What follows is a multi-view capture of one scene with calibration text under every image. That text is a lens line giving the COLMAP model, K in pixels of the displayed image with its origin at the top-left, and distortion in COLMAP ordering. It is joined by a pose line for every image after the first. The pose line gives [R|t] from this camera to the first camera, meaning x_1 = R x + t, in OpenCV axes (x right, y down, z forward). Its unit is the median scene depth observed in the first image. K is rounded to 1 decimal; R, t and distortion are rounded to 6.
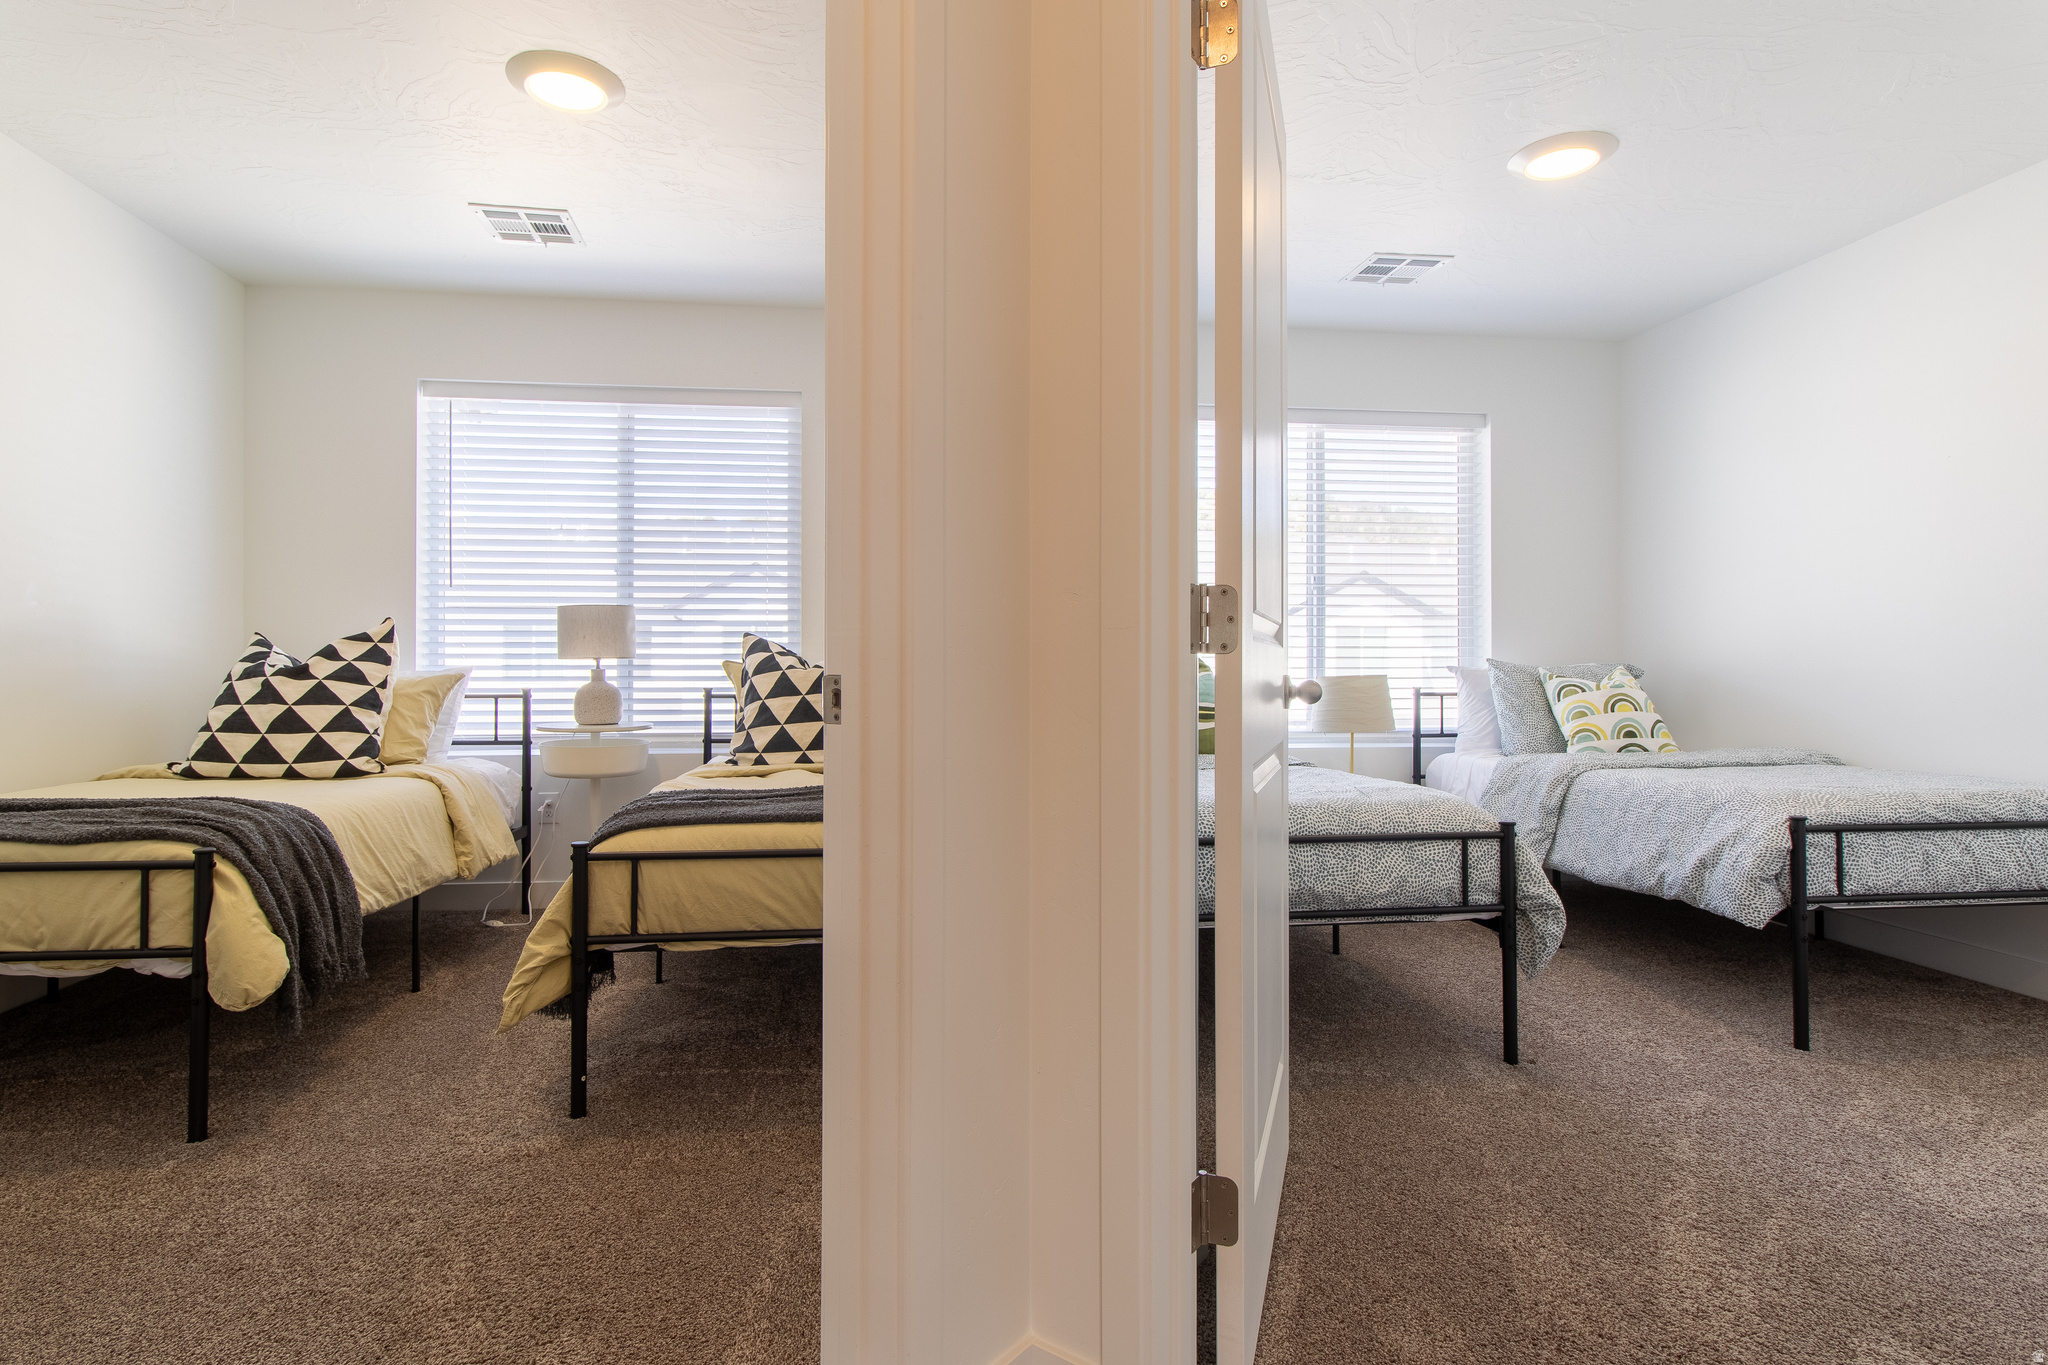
lens RADIAL K [[1094.2, 0, 1018.3], [0, 1094.2, 663.4], [0, 0, 1]] dist [0.004300, 0.002018]
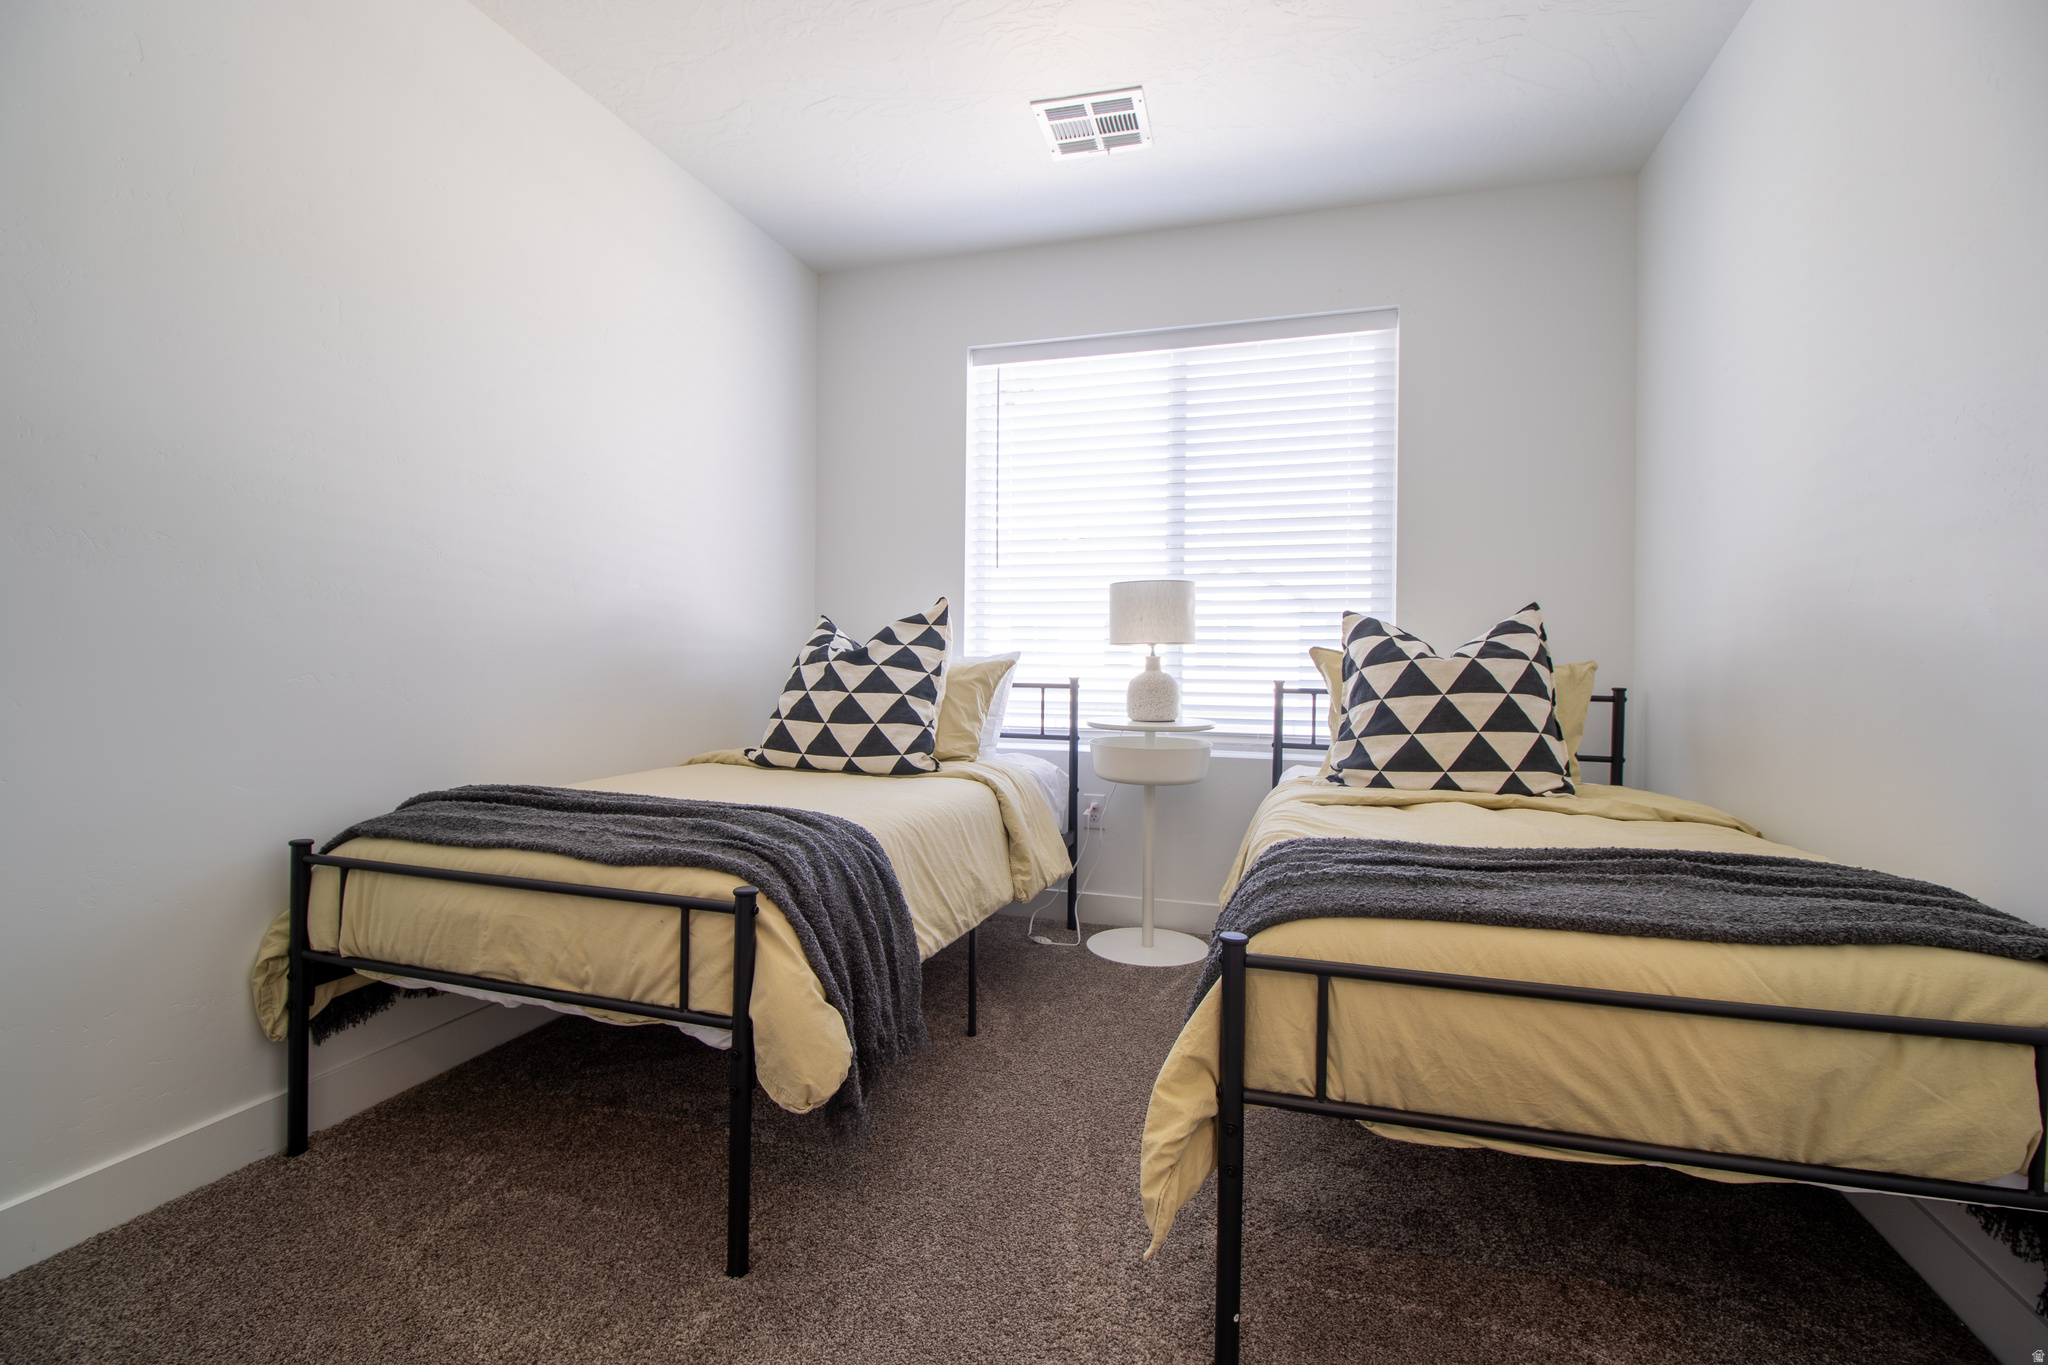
lens RADIAL K [[946.1, 0, 1006.3], [0, 946.1, 666.9], [0, 0, 1]] dist [0.004492, 0.000463]
pose [[0.907343, 0.012636, -0.420200, -0.210539], [-0.007349, 0.999872, 0.014200, 0.004369], [0.420326, -0.009796, 0.907320, 0.332641]]
